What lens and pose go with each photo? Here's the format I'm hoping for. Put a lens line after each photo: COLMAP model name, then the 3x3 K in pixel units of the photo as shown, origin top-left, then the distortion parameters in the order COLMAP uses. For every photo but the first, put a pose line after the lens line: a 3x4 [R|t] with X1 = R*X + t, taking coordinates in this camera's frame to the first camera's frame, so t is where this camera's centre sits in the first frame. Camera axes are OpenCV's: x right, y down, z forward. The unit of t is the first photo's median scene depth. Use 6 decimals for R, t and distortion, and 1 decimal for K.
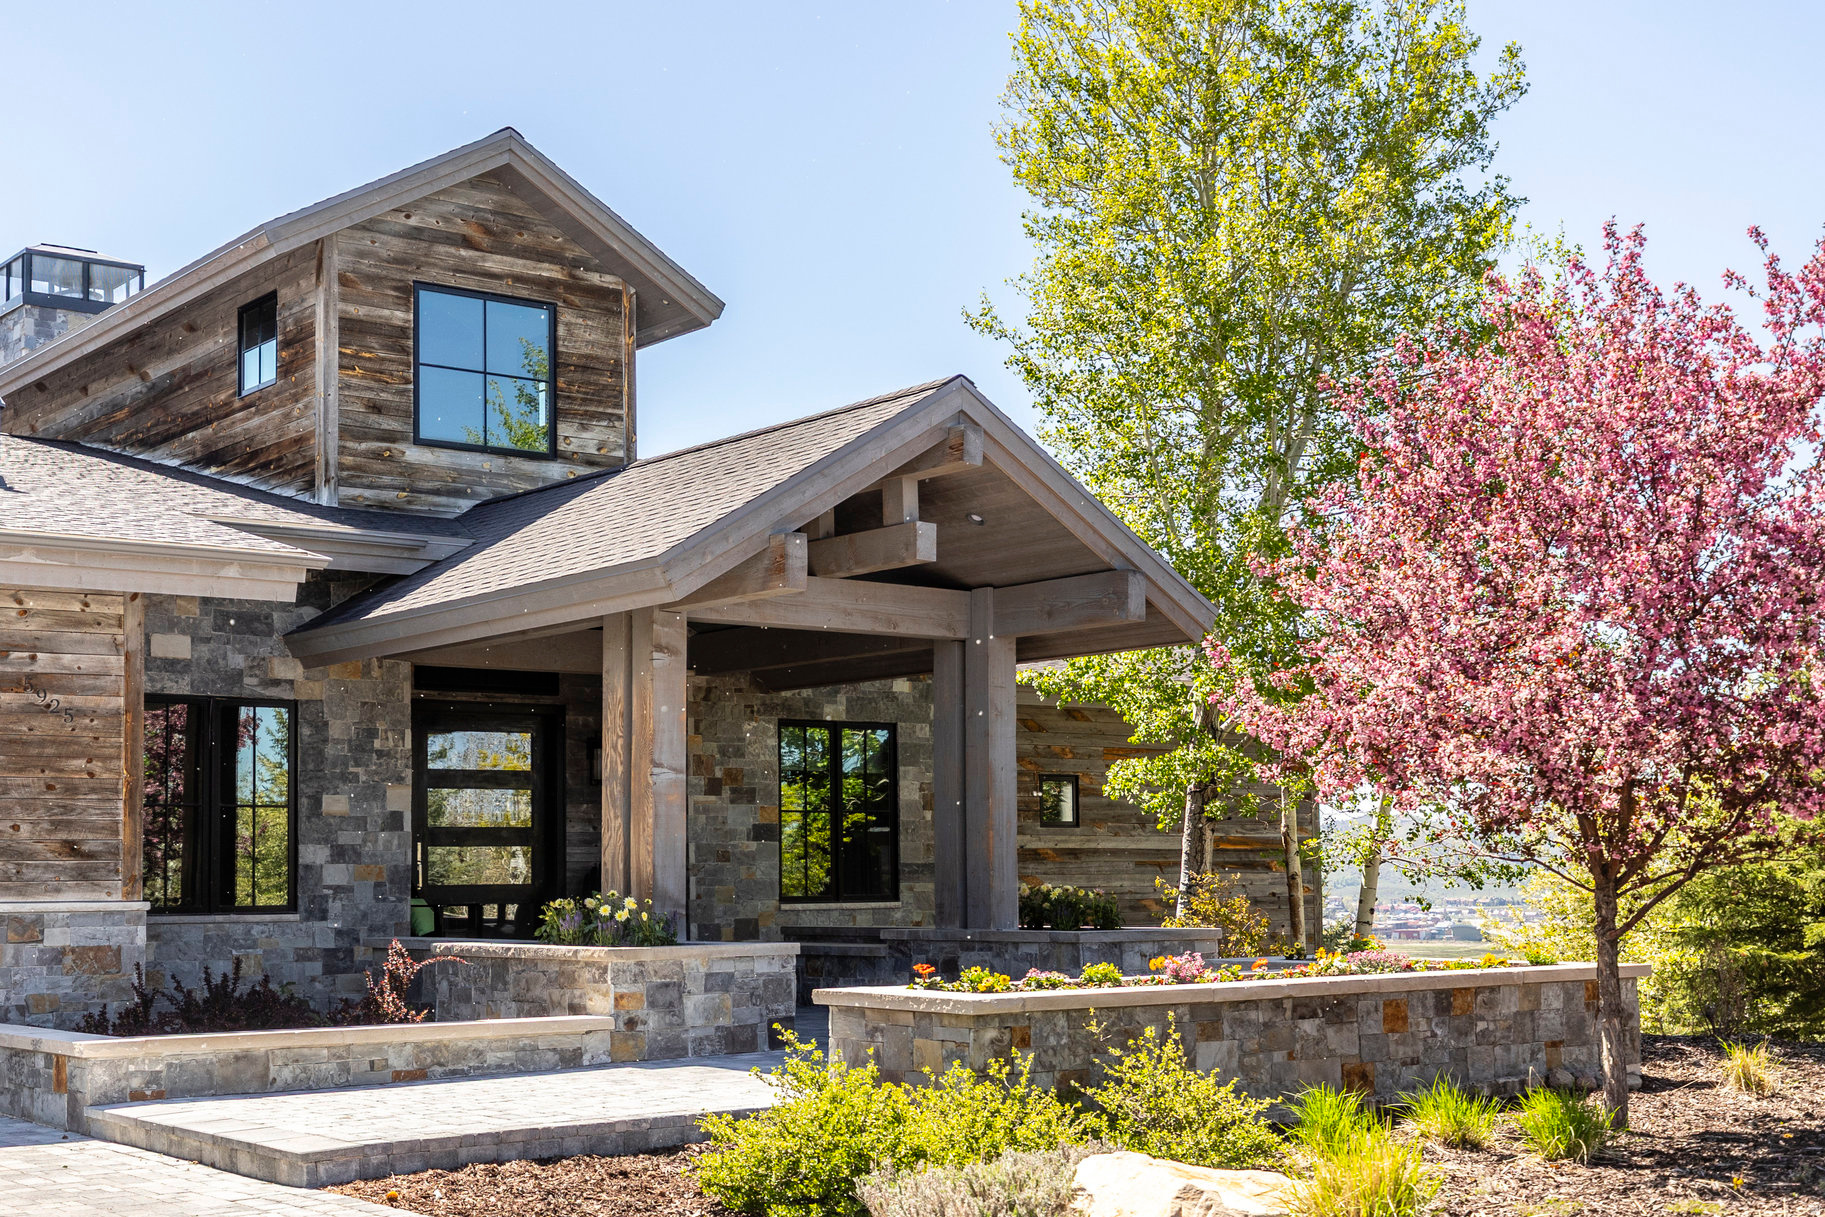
lens RADIAL K [[2426.5, 0, 912.1], [0, 2426.5, 693.0], [0, 0, 1]] dist [-0.006572, -0.009028]
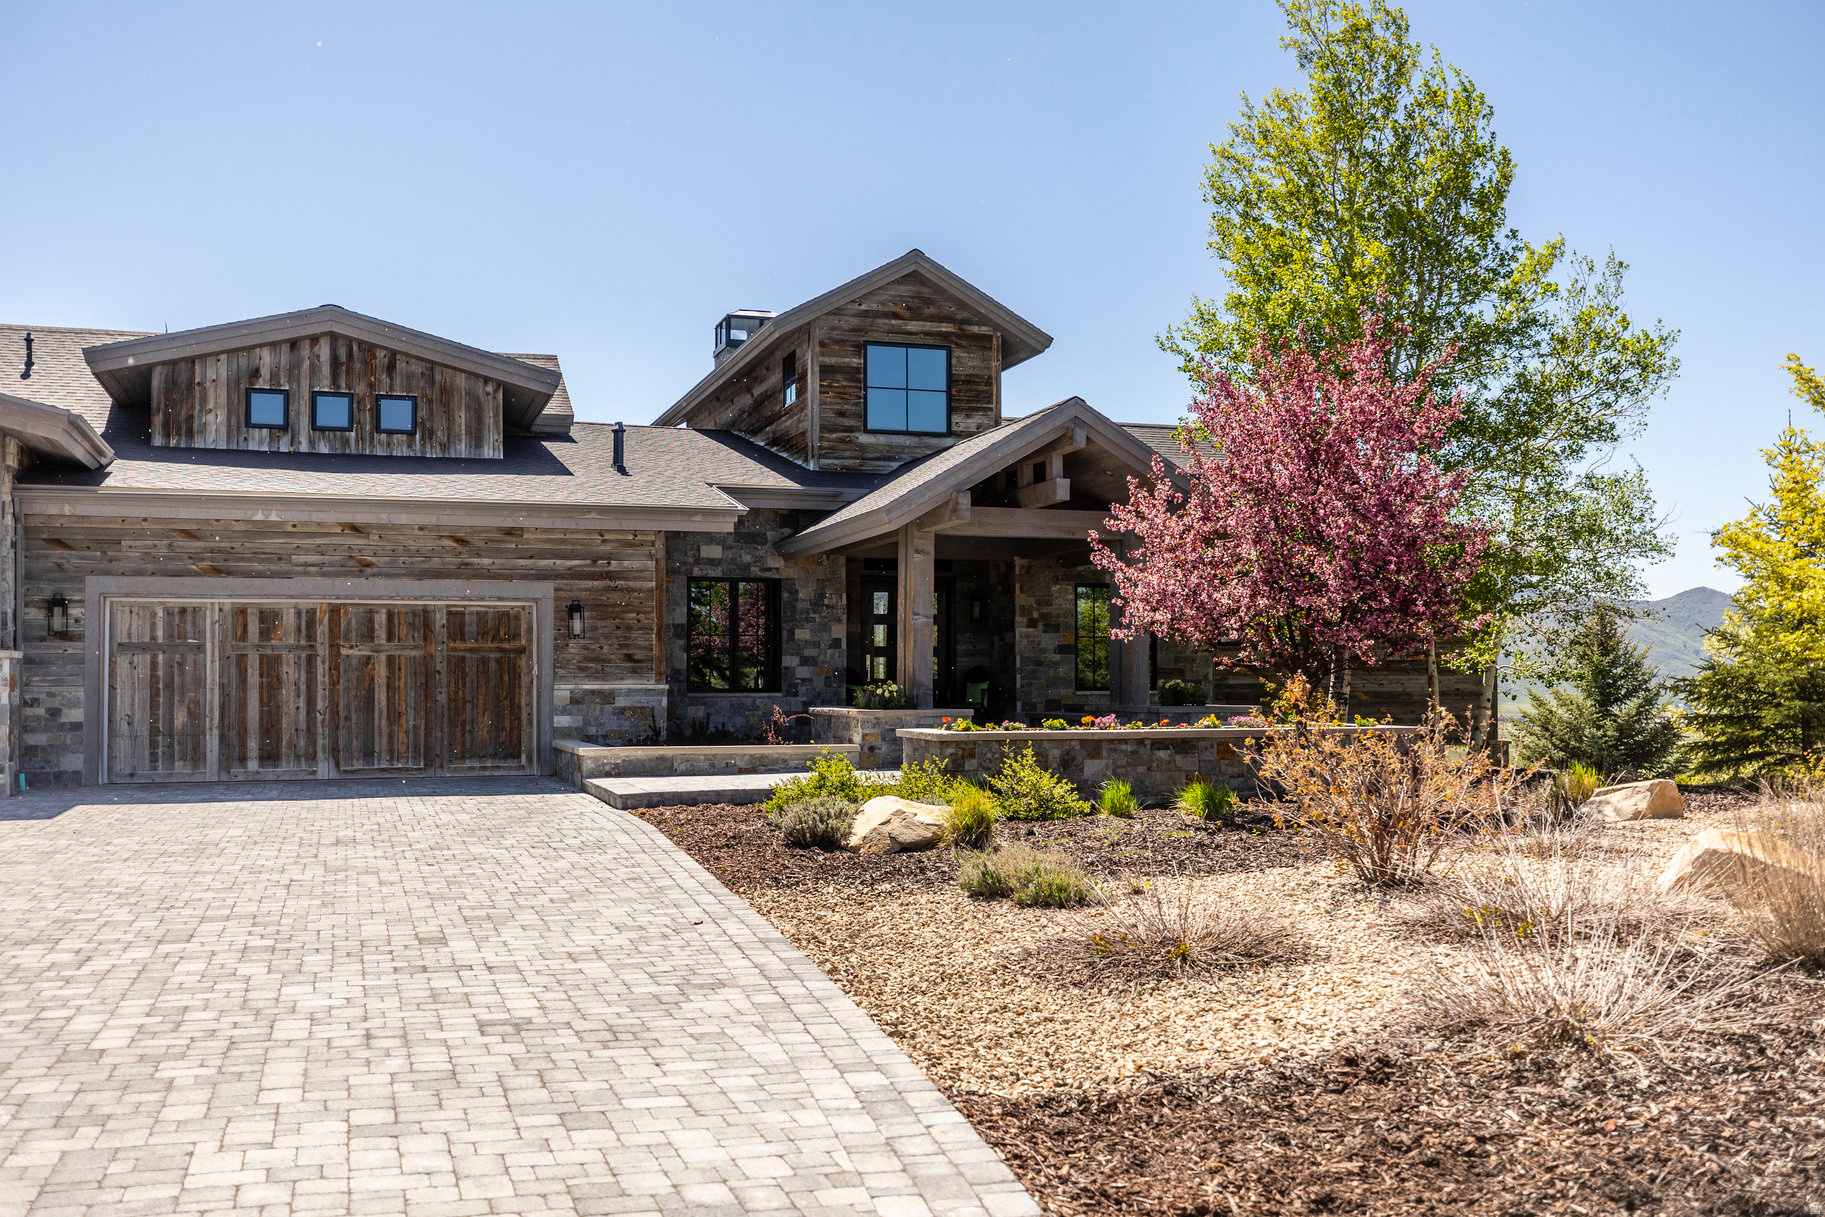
lens RADIAL K [[1713.5, 0, 912.5], [0, 1713.5, 608.5], [0, 0, 1]] dist [-0.005330, 0.000785]
pose [[0.943018, -0.006353, -0.332682, 0.253677], [0.018019, 0.999326, 0.031993, -0.013028], [0.332254, -0.036164, 0.942496, -0.188697]]
